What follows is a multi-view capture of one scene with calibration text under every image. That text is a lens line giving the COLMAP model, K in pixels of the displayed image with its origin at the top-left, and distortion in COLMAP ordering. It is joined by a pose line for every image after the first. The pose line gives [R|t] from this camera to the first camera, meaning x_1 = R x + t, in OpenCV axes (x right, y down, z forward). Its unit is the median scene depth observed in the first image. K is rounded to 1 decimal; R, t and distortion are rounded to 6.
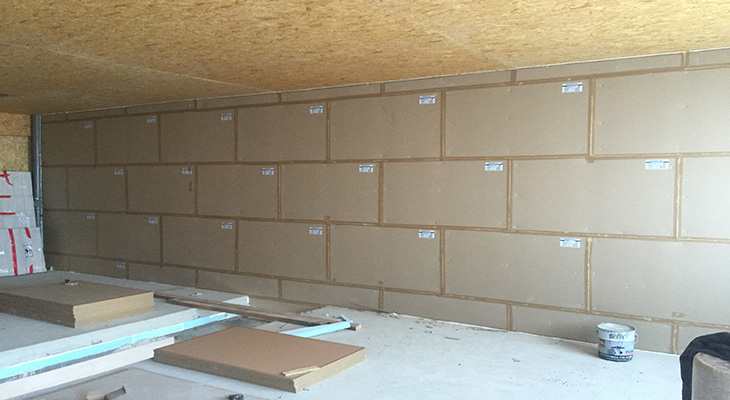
lens RADIAL K [[622.8, 0, 329.4], [0, 622.8, 194.4], [0, 0, 1]] dist [0.041893, -0.019307]
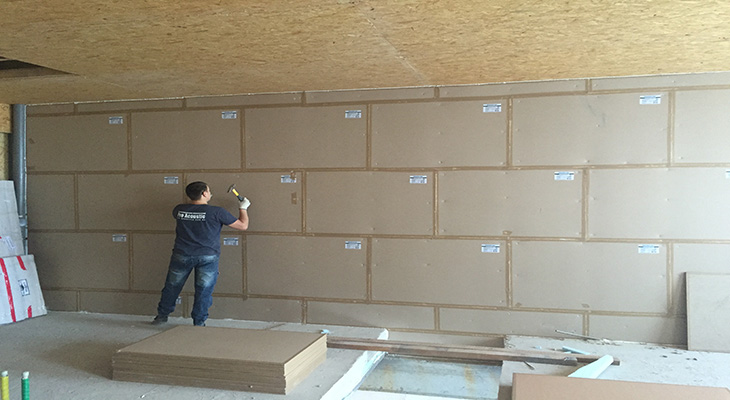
lens RADIAL K [[622.8, 0, 361.9], [0, 622.8, 196.9], [0, 0, 1]] dist [0.041893, -0.019307]
pose [[0.950596, -0.001517, 0.310428, -0.416898], [0.008415, 0.999746, -0.020885, 0.003605], [-0.310318, 0.022466, 0.950367, 0.214370]]
